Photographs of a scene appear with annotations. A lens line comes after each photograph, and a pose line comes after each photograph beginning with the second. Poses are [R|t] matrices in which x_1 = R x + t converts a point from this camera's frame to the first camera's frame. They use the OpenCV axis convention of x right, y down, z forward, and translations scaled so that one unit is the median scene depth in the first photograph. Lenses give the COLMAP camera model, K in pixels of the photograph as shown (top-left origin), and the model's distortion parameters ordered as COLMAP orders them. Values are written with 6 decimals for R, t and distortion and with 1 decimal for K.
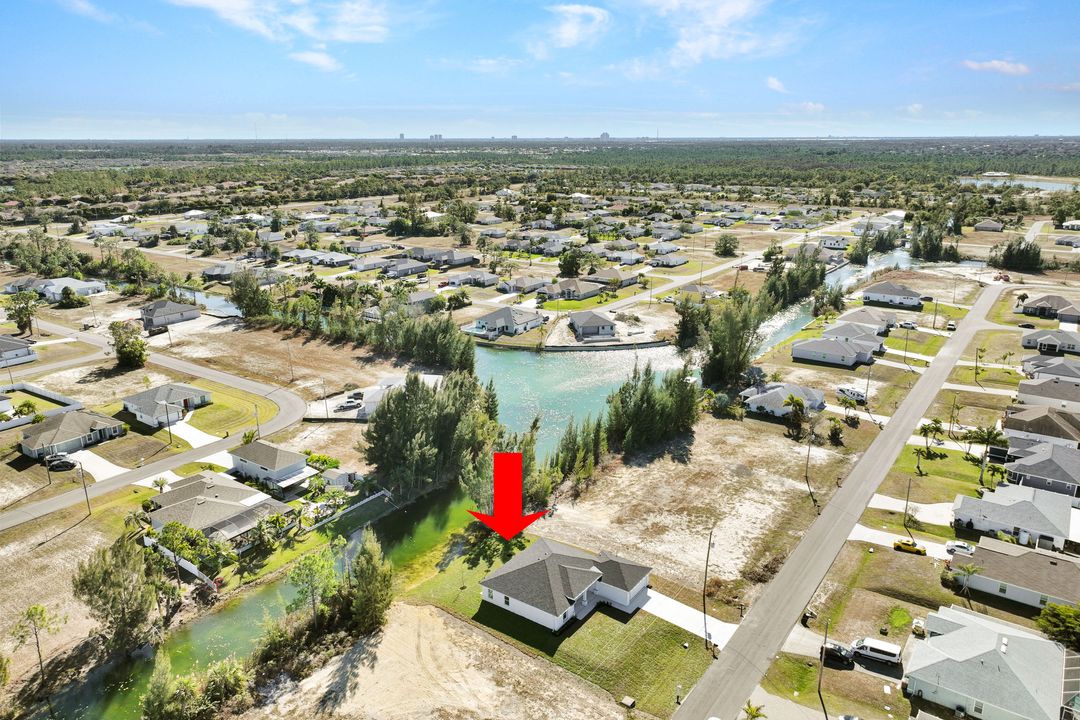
lens RADIAL K [[753.9, 0, 540.0], [0, 753.9, 360.0], [0, 0, 1]] dist [0.008058, 0.006605]
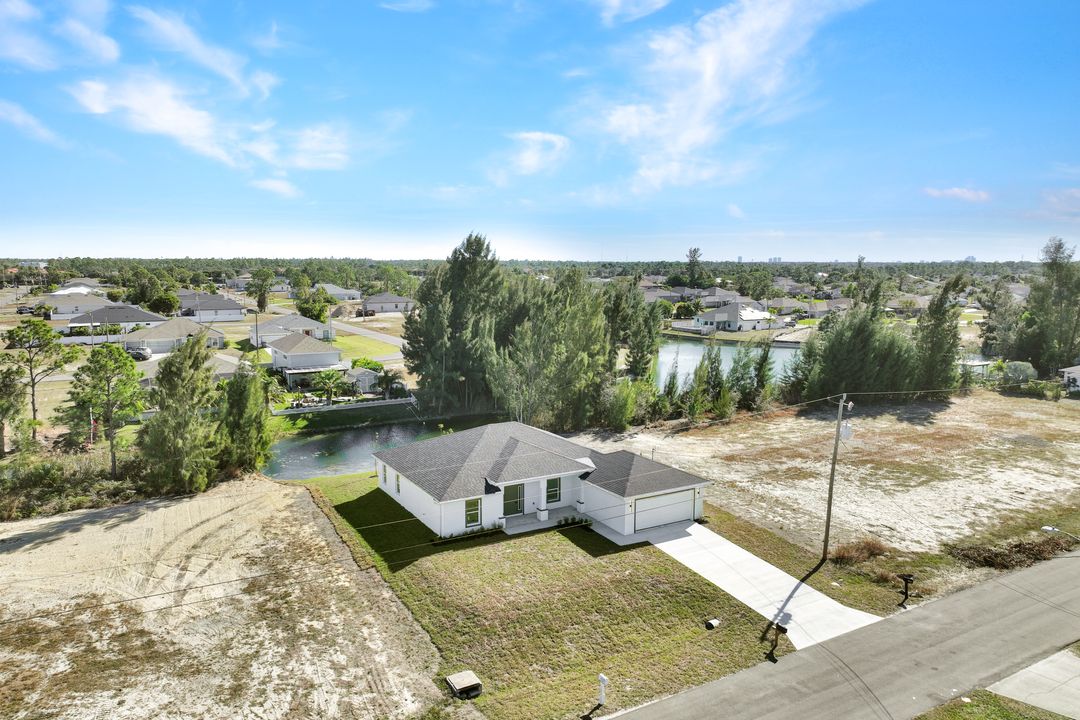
lens RADIAL K [[753.9, 0, 540.0], [0, 753.9, 360.0], [0, 0, 1]] dist [0.008058, 0.006605]
pose [[0.908233, 0.059673, -0.414189, 0.255176], [-0.123447, 0.983939, -0.128936, 0.291953], [0.399842, 0.168234, 0.901012, 0.561159]]
